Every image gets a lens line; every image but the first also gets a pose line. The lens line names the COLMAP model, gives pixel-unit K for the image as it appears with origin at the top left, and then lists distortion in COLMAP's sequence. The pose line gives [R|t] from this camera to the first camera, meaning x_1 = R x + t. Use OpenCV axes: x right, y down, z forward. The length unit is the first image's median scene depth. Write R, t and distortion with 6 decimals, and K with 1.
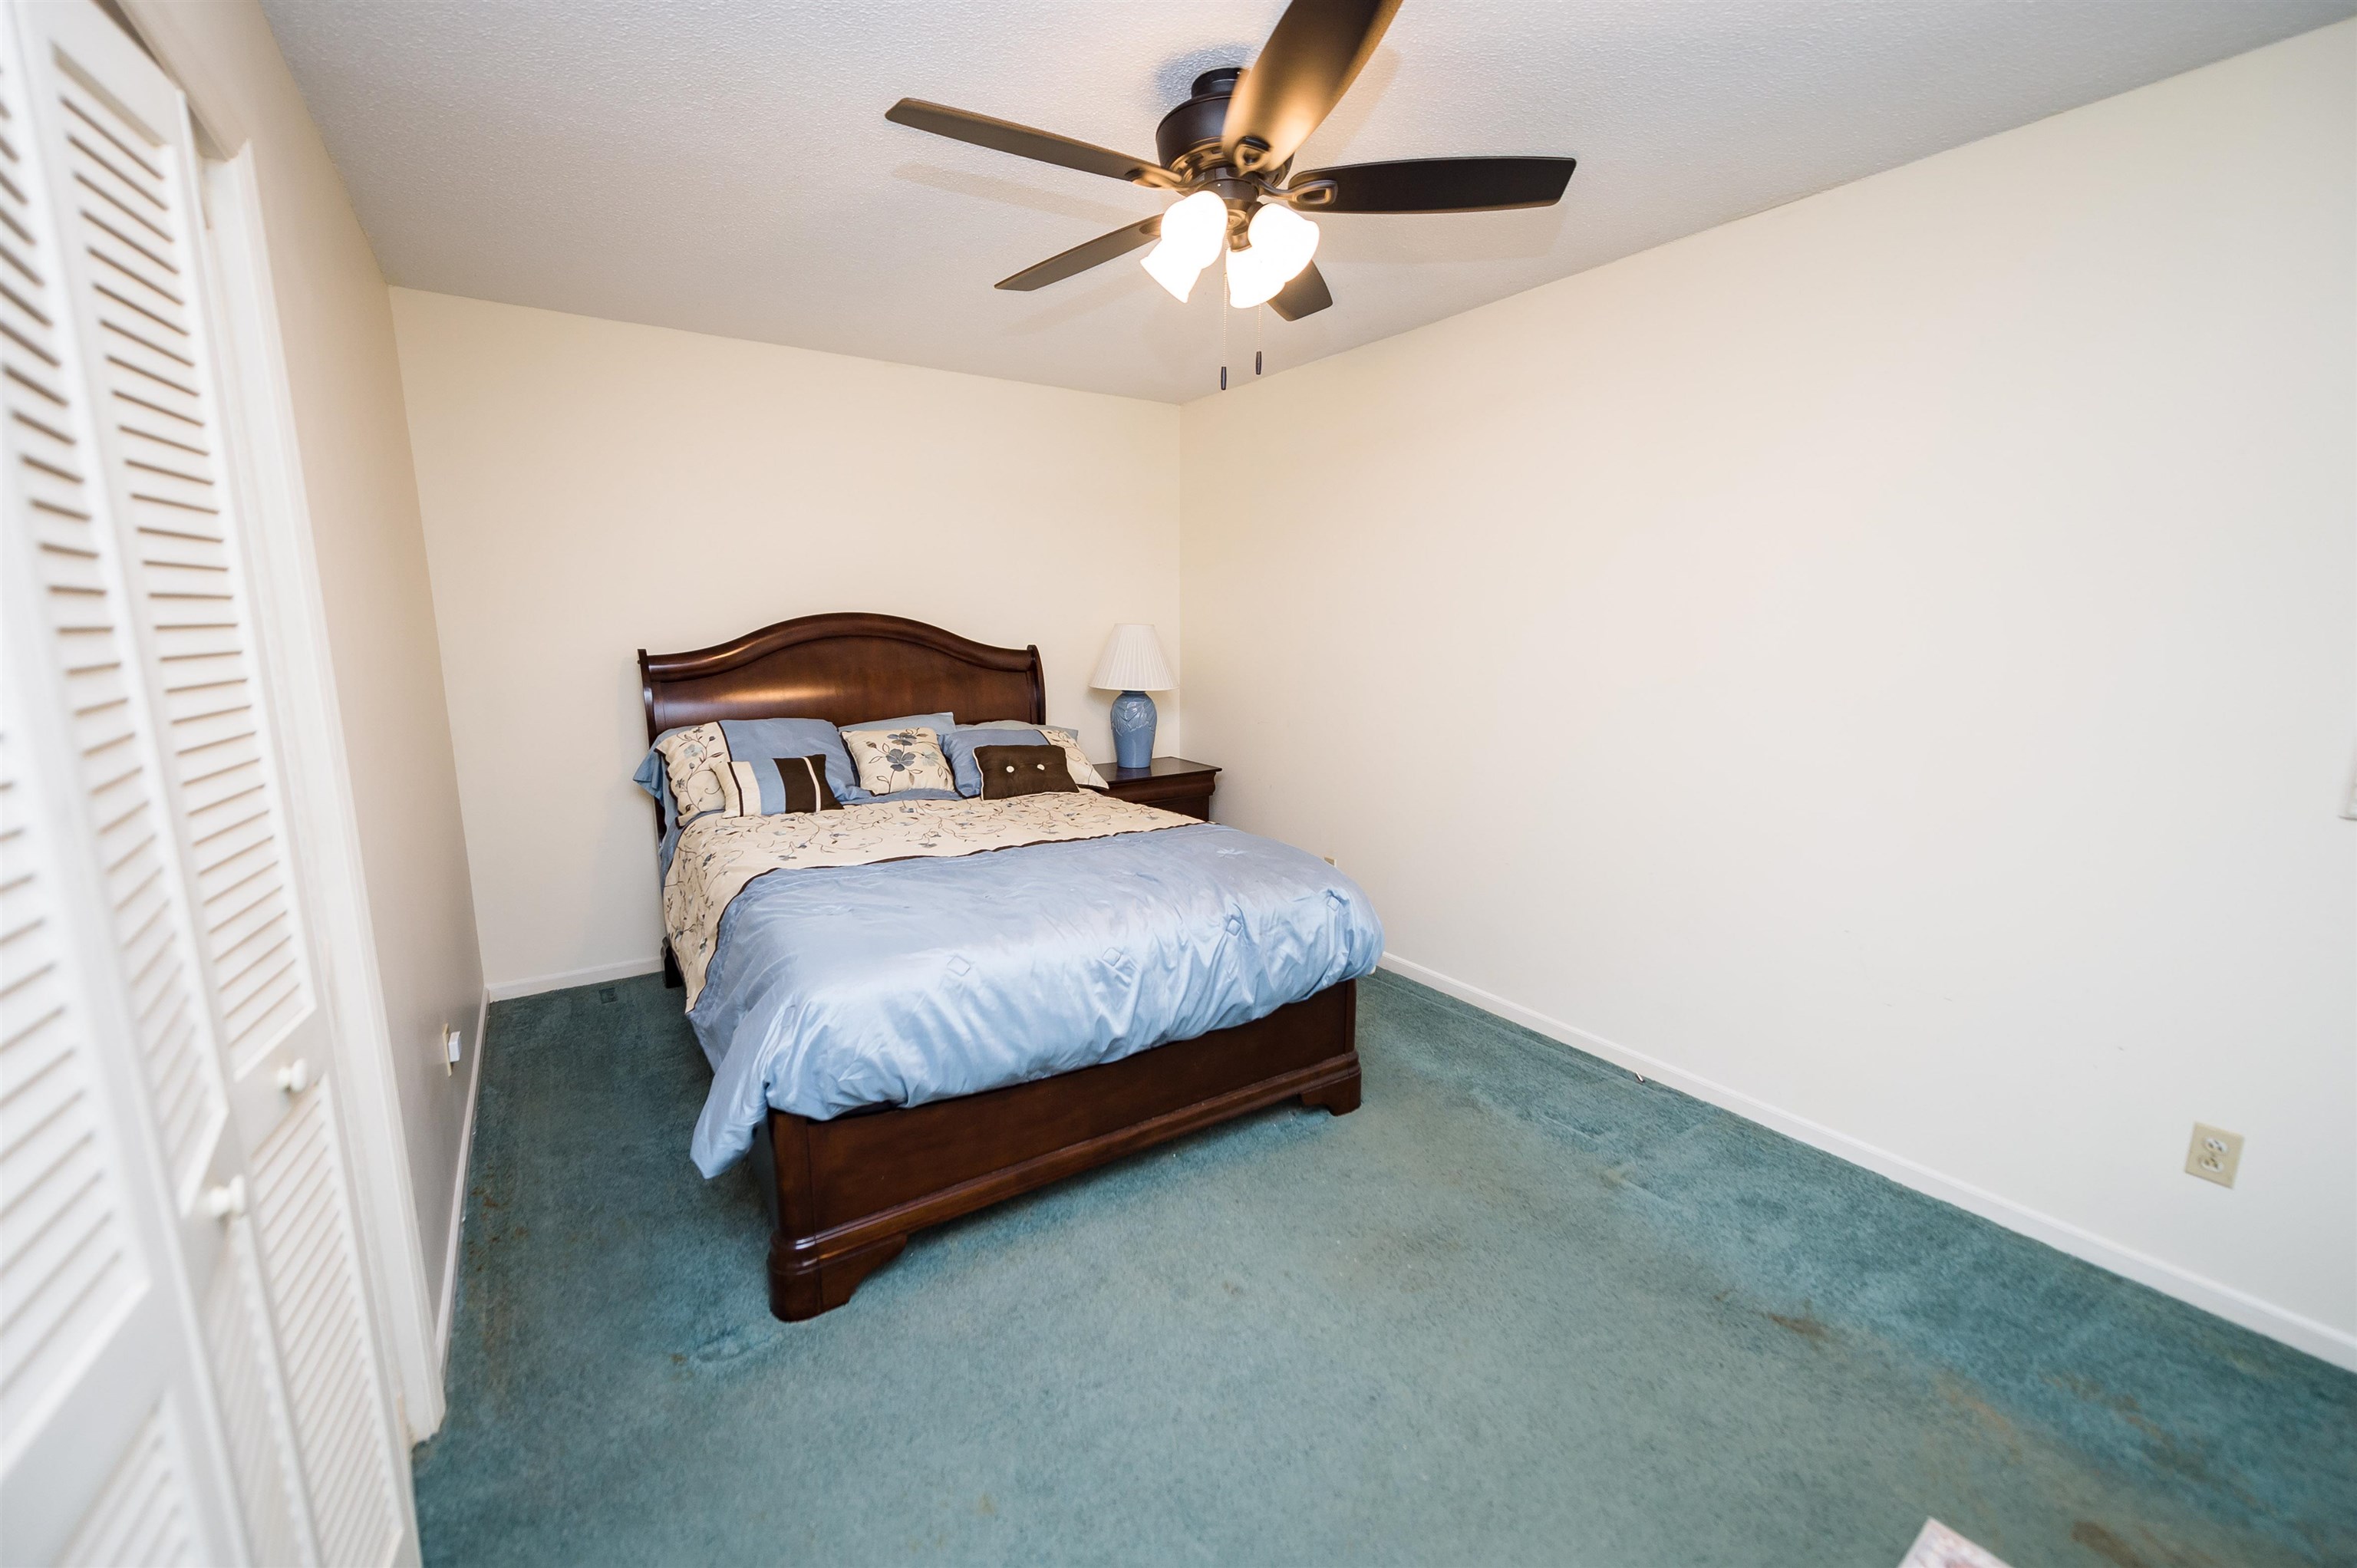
lens RADIAL K [[927.5, 0, 1153.5], [0, 927.5, 782.7], [0, 0, 1]] dist [0.009306, -0.003042]
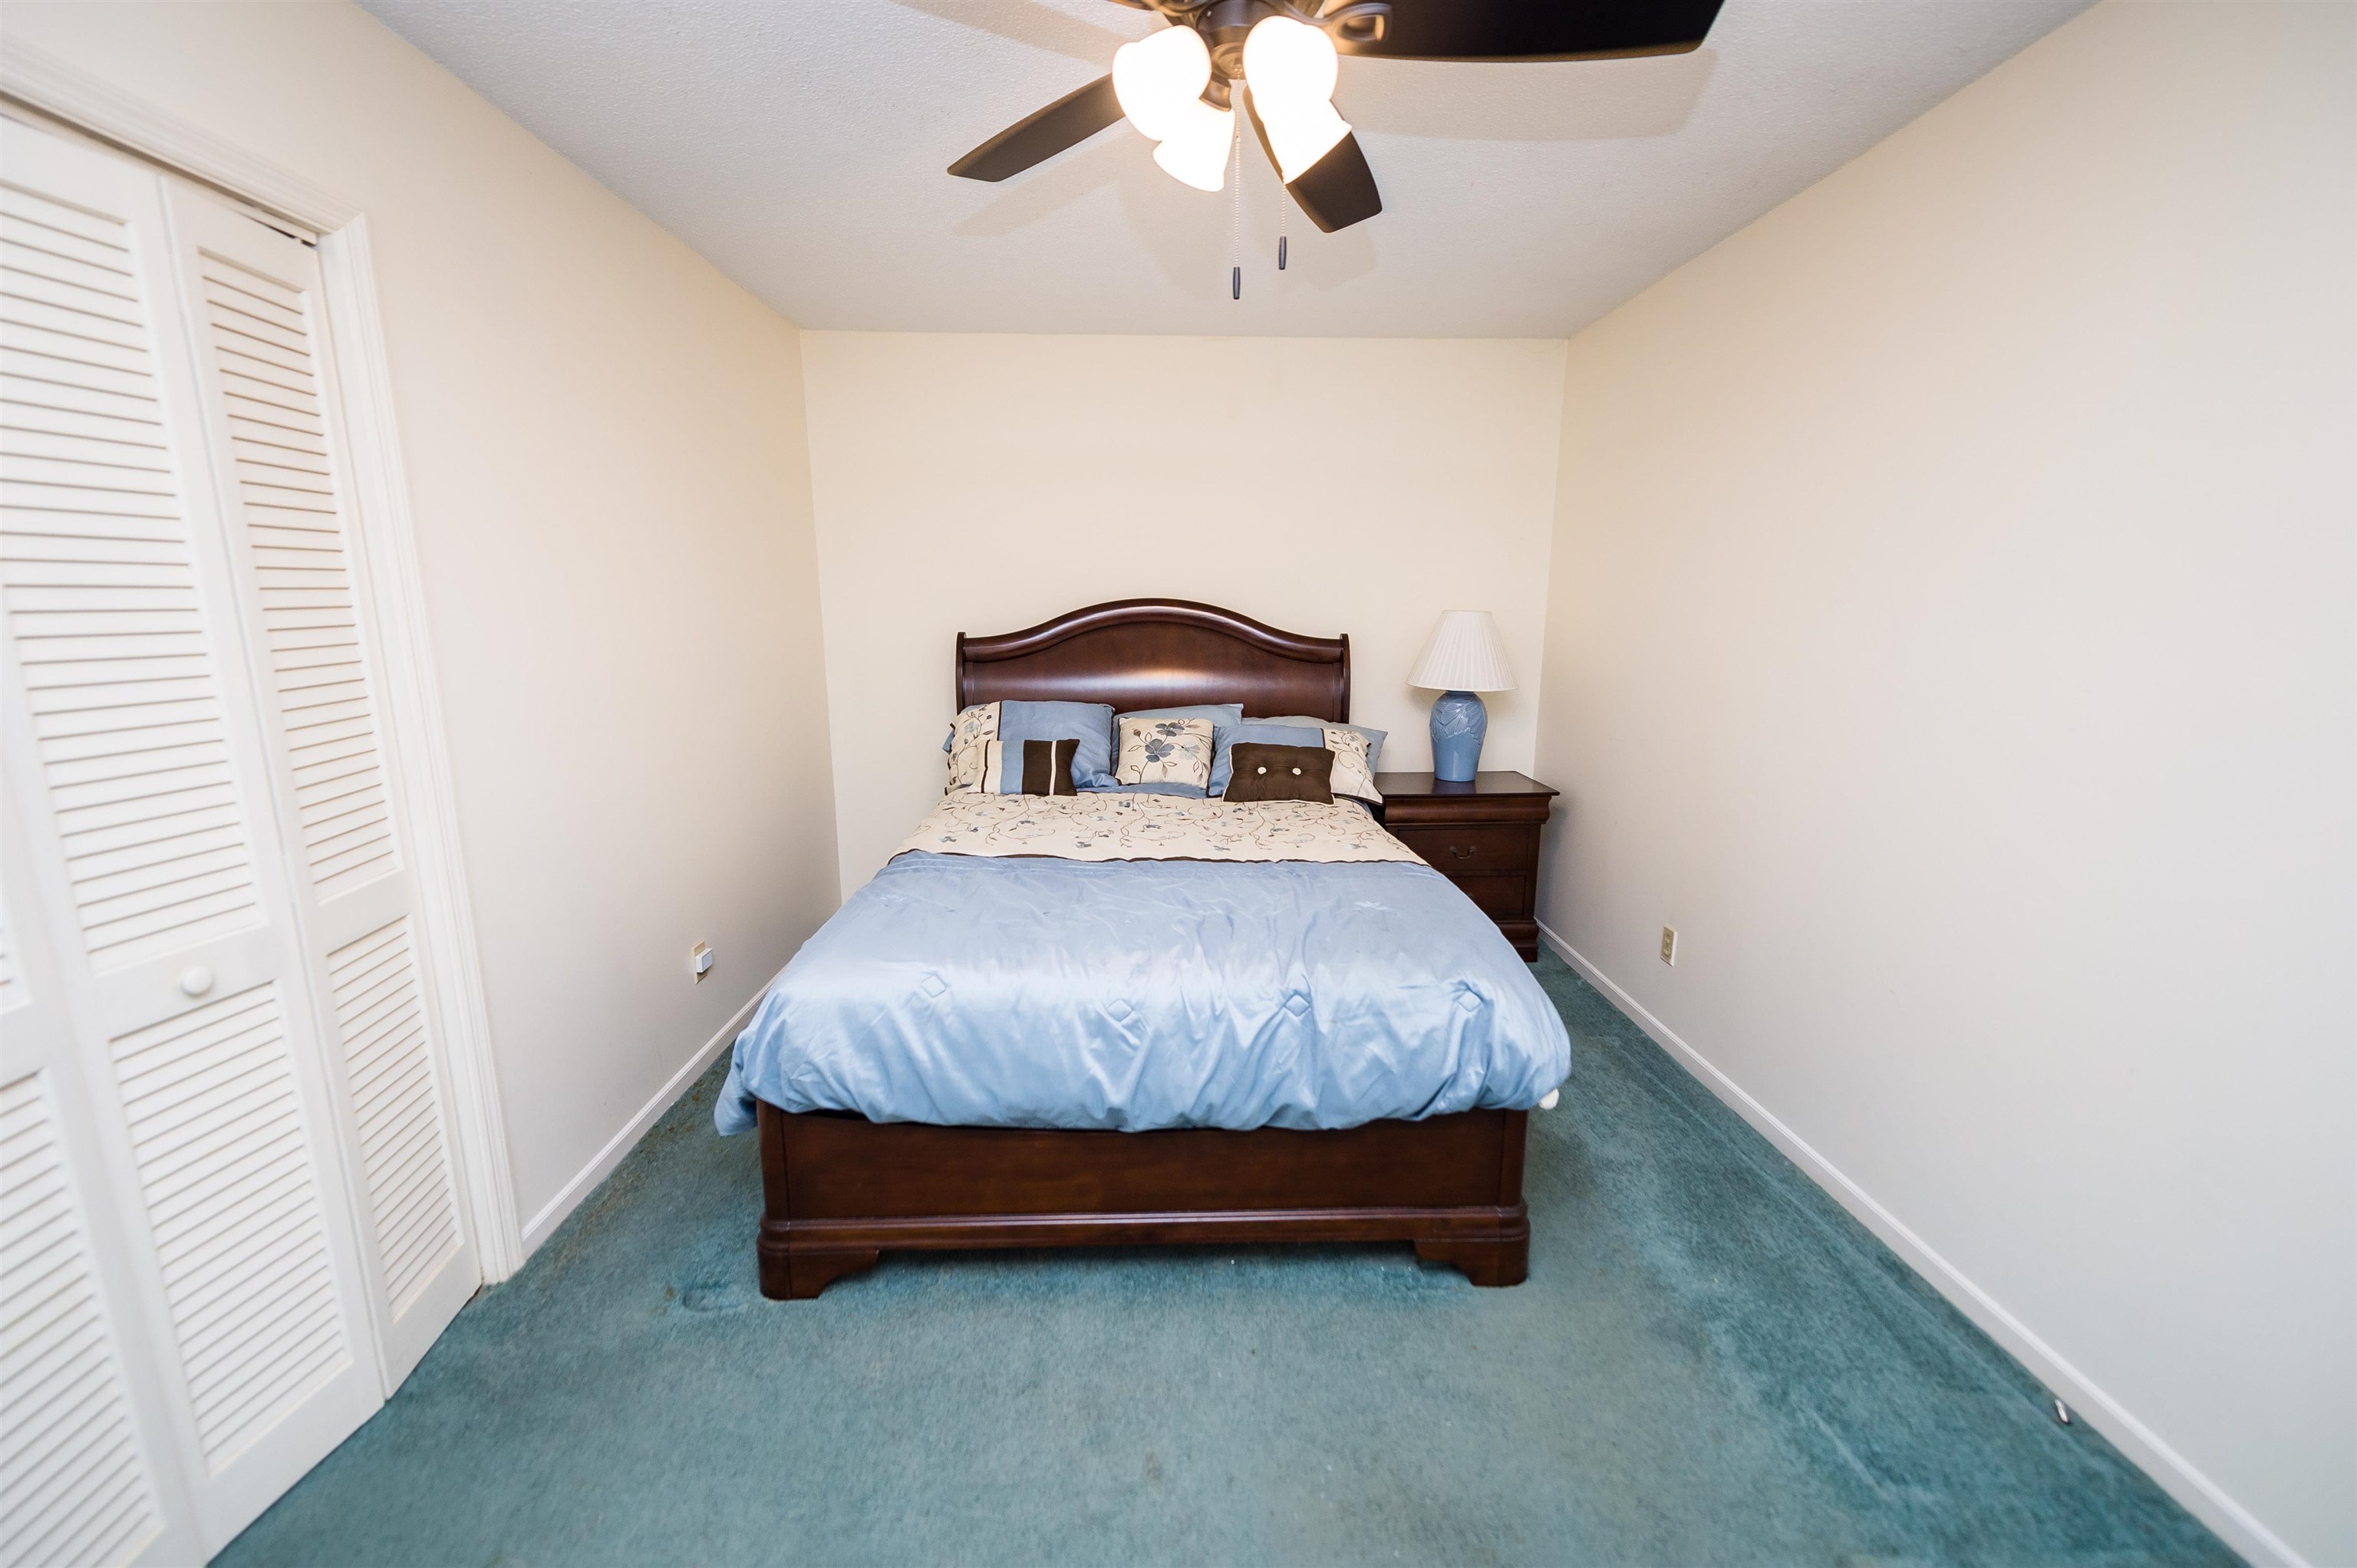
lens RADIAL K [[927.5, 0, 1179.8], [0, 927.5, 783.5], [0, 0, 1]] dist [0.009306, -0.003042]
pose [[0.861226, 0.099161, -0.498455, 0.331356], [-0.090915, 0.995020, 0.040865, -0.045968], [0.500025, 0.010123, 0.865952, 0.248823]]
